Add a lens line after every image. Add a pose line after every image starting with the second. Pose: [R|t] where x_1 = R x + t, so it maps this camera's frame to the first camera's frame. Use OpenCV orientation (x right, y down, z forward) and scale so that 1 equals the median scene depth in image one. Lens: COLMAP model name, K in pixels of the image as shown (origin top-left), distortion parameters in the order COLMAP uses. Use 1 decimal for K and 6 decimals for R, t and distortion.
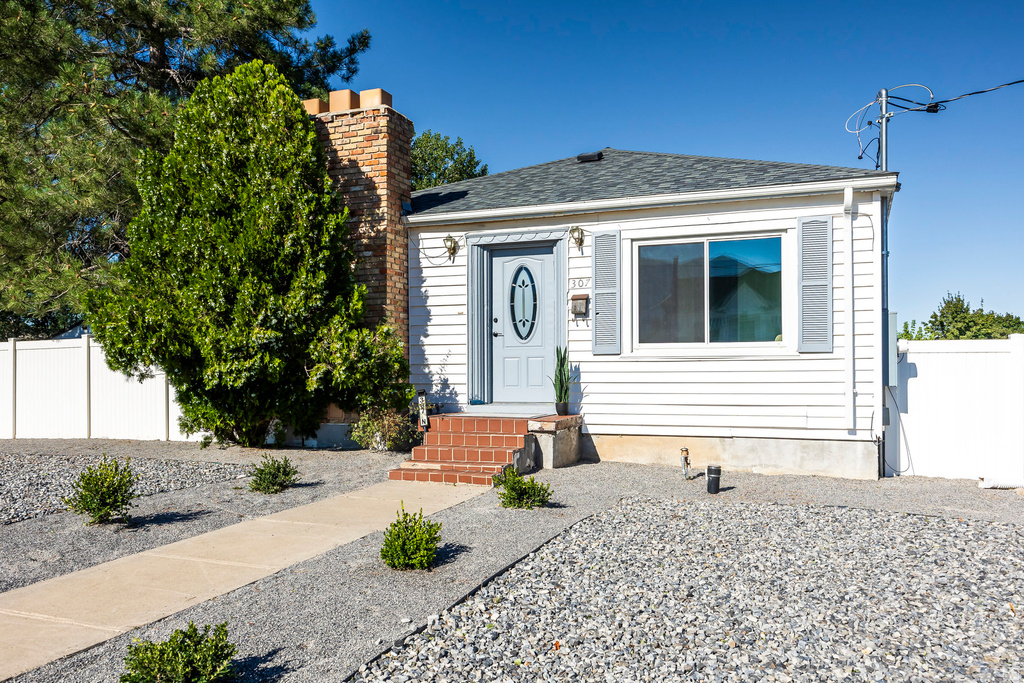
lens RADIAL K [[811.3, 0, 503.7], [0, 811.3, 364.3], [0, 0, 1]] dist [-0.000507, 0.002397]
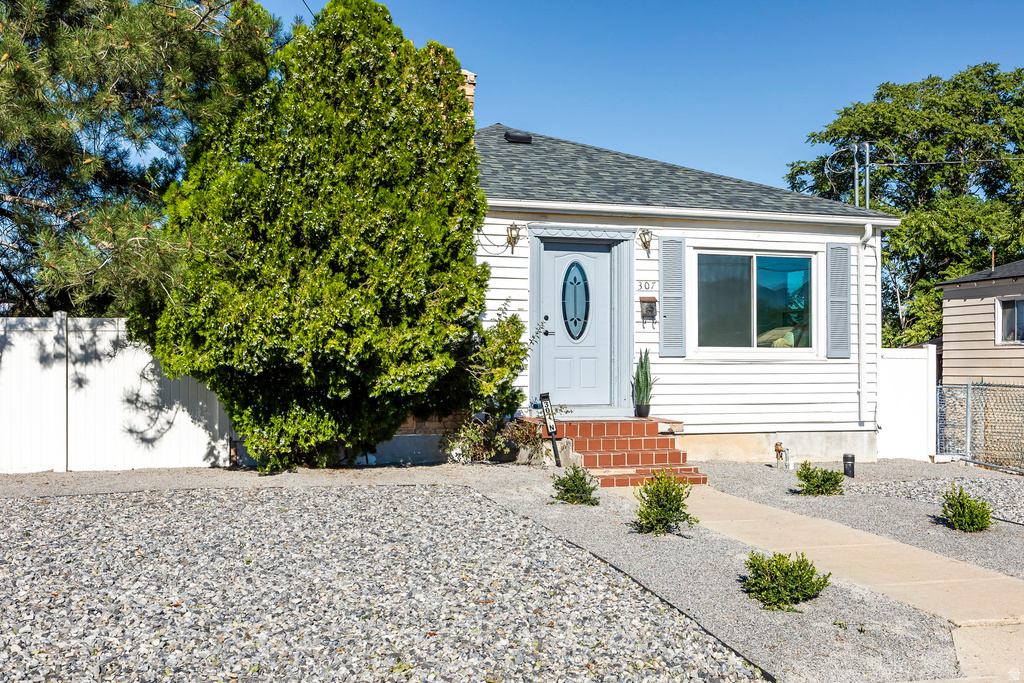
lens RADIAL K [[1107.6, 0, 512.8], [0, 1107.6, 346.0], [0, 0, 1]] dist [-0.019498, 0.000000]
pose [[0.776426, 0.014191, 0.630049, -0.920485], [-0.011201, 0.999899, -0.008718, -0.011354], [-0.630109, -0.000288, 0.776507, 0.038473]]
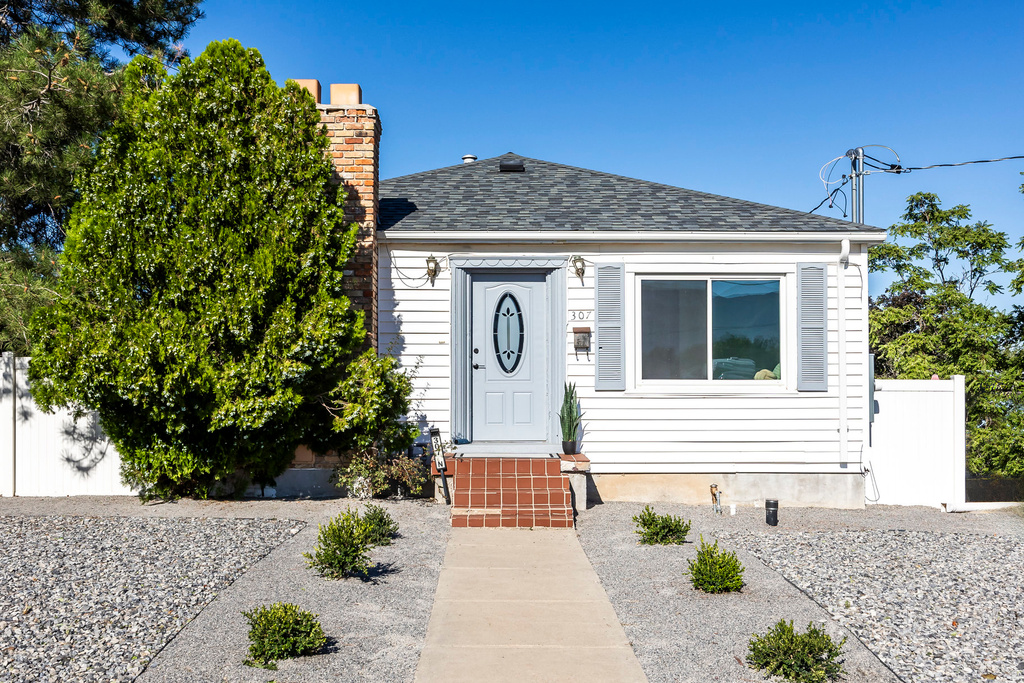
lens RADIAL K [[1100.1, 0, 483.4], [0, 1100.1, 364.2], [0, 0, 1]] dist [-0.012721, 0.000000]
pose [[0.928748, 0.012746, 0.370493, -0.501671], [-0.007399, 0.999847, -0.015851, -0.021597], [-0.370638, 0.011980, 0.928700, -0.161170]]
